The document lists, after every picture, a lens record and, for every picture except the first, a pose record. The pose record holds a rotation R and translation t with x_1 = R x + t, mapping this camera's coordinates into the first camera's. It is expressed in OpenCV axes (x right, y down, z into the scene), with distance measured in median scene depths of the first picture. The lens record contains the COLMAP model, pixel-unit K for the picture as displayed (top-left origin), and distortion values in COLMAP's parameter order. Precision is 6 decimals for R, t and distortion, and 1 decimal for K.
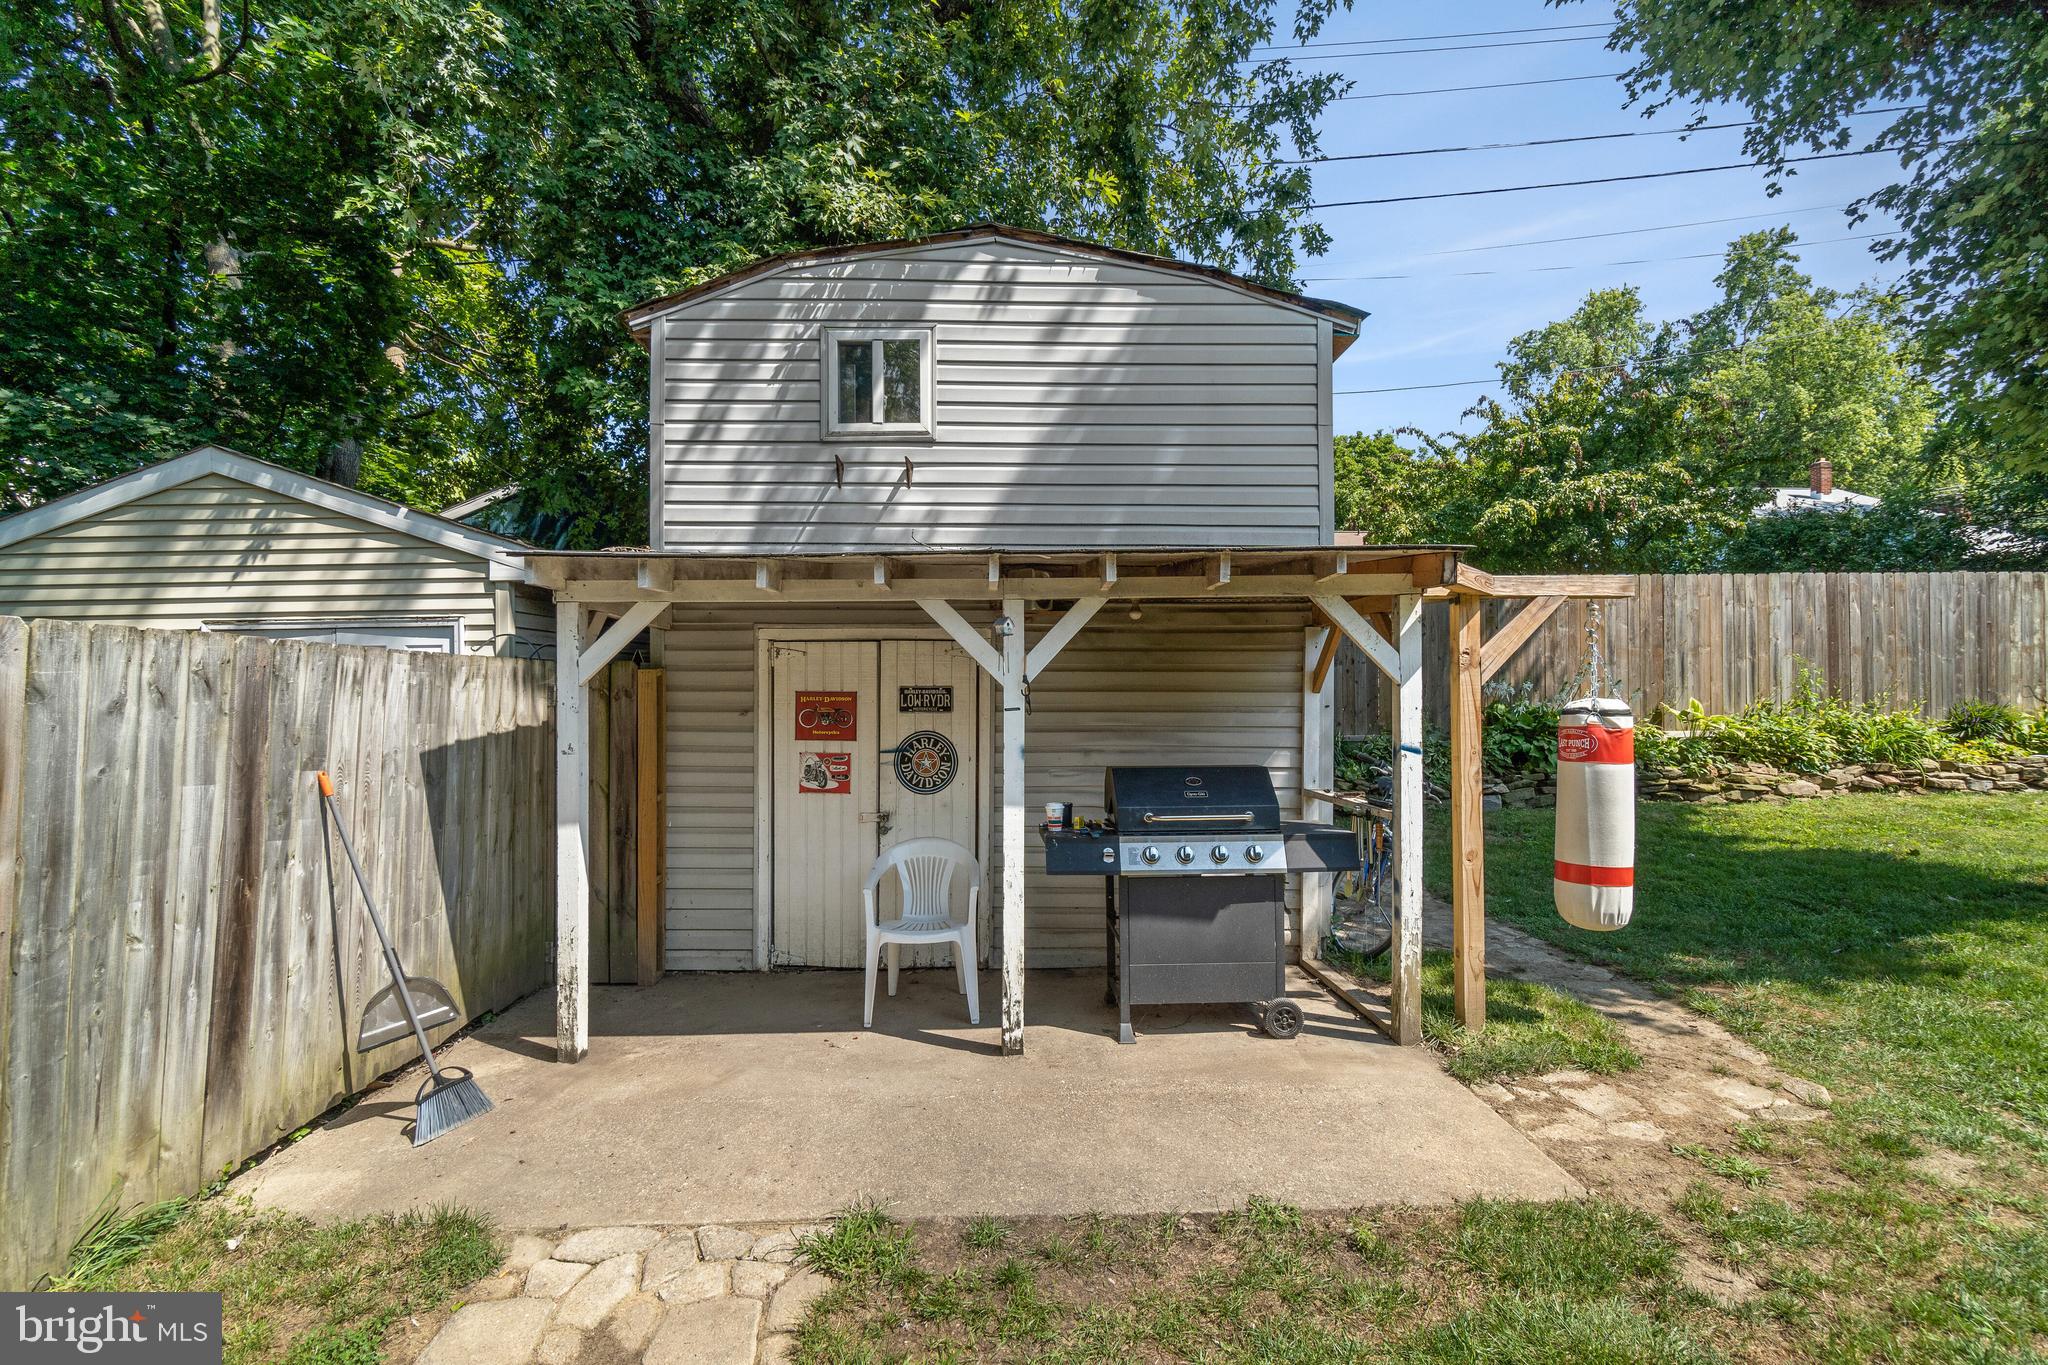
lens RADIAL K [[886.6, 0, 1006.9], [0, 886.6, 671.4], [0, 0, 1]] dist [-0.001700, 0.000102]
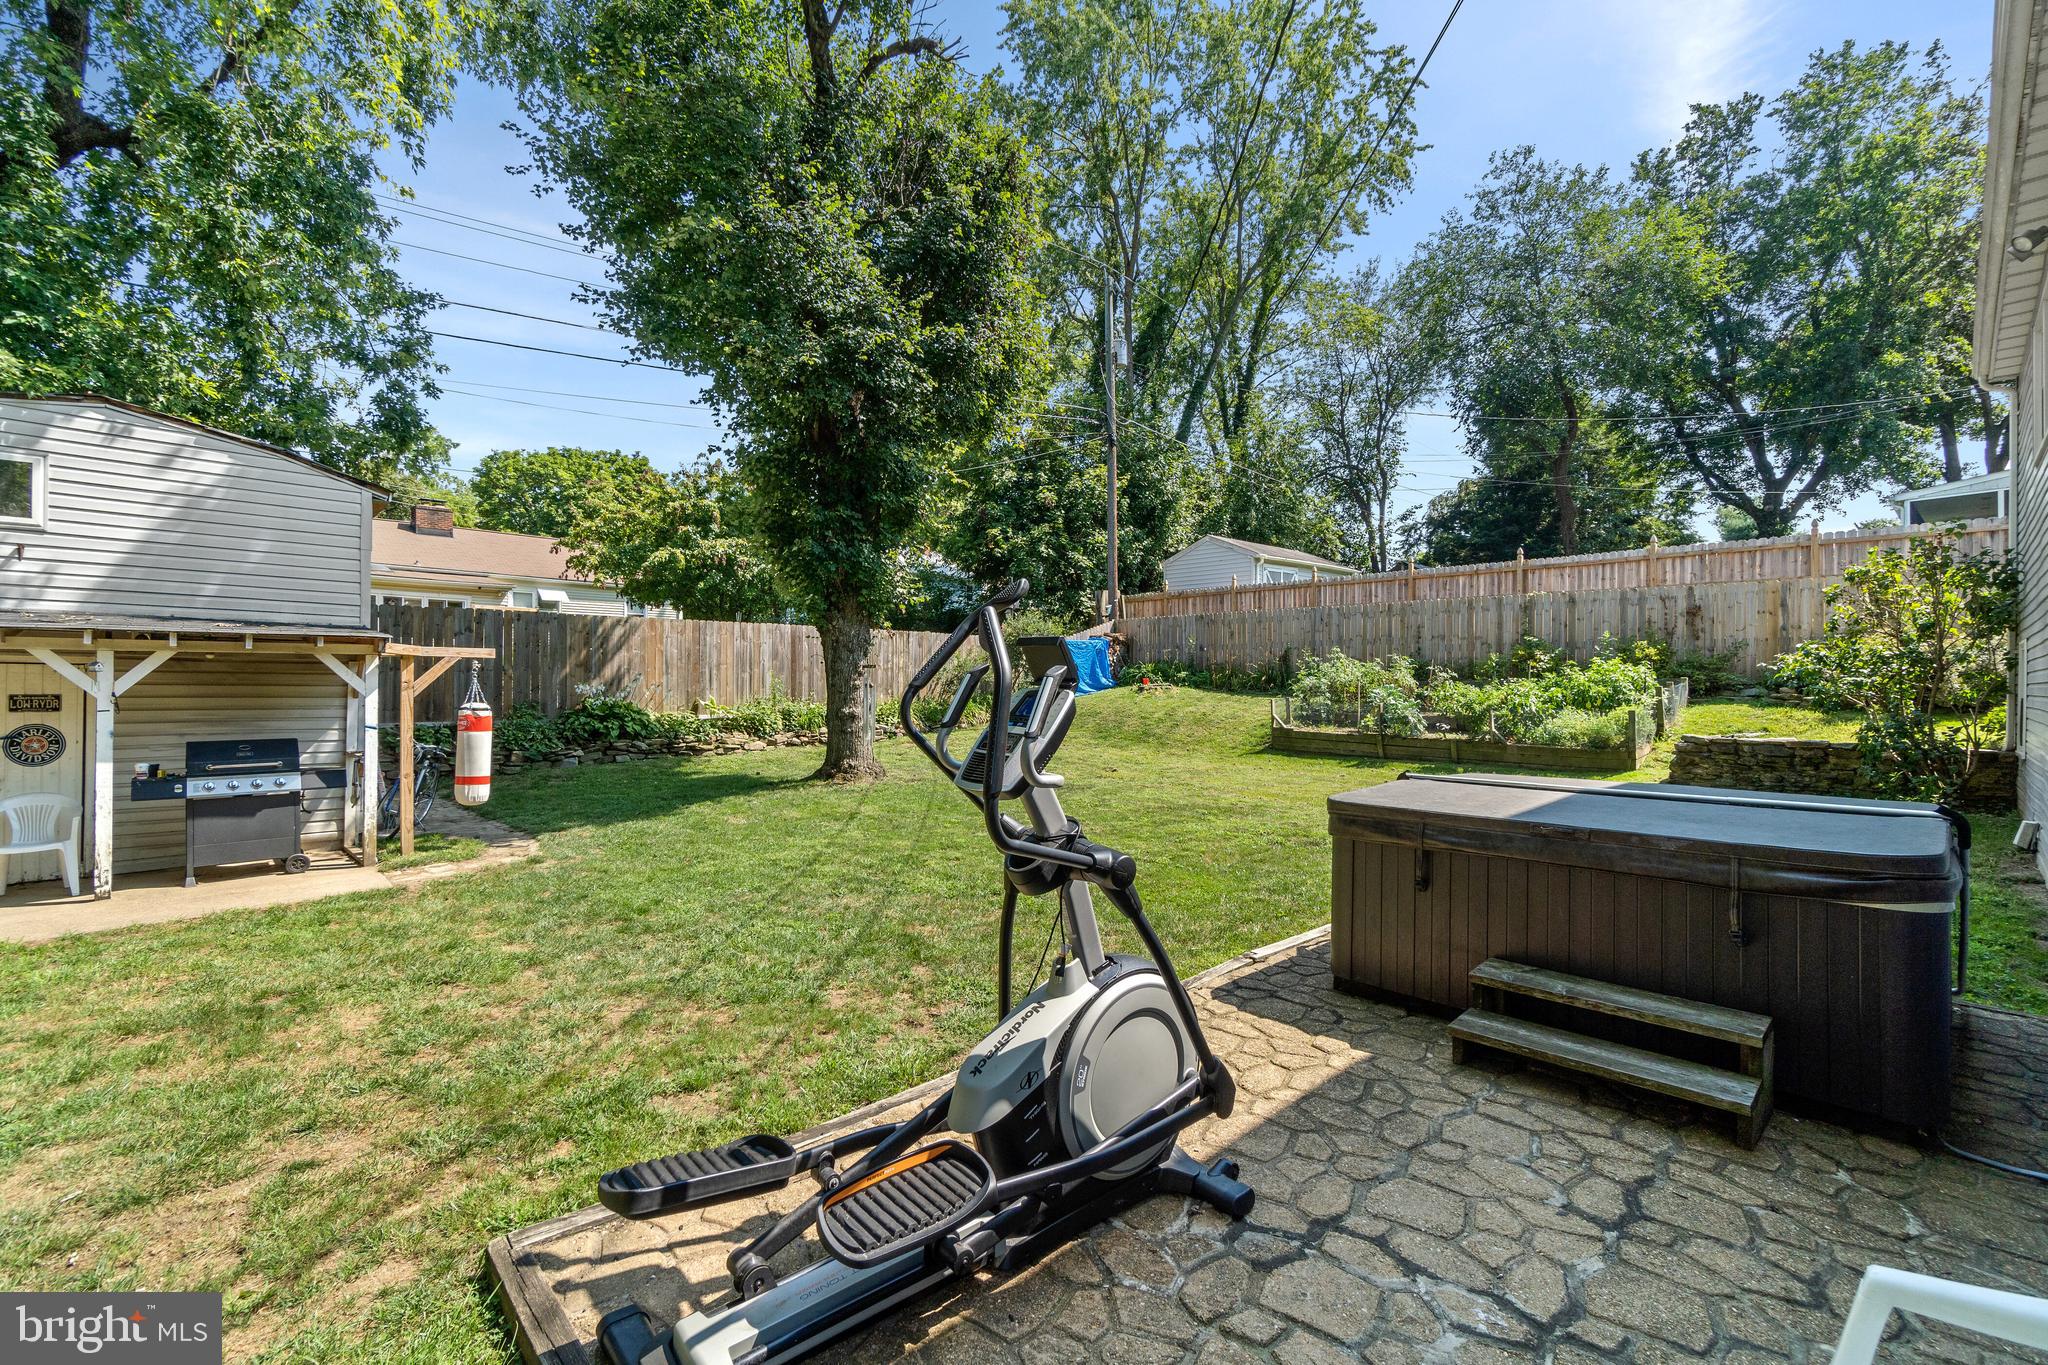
lens RADIAL K [[874.9, 0, 999.8], [0, 874.9, 679.7], [0, 0, 1]] dist [-0.002282, 0.000193]
pose [[0.741089, 0.011380, 0.671311, 0.155561], [-0.027617, 0.999527, 0.013543, -0.089795], [-0.670839, -0.028576, 0.741052, -1.462208]]
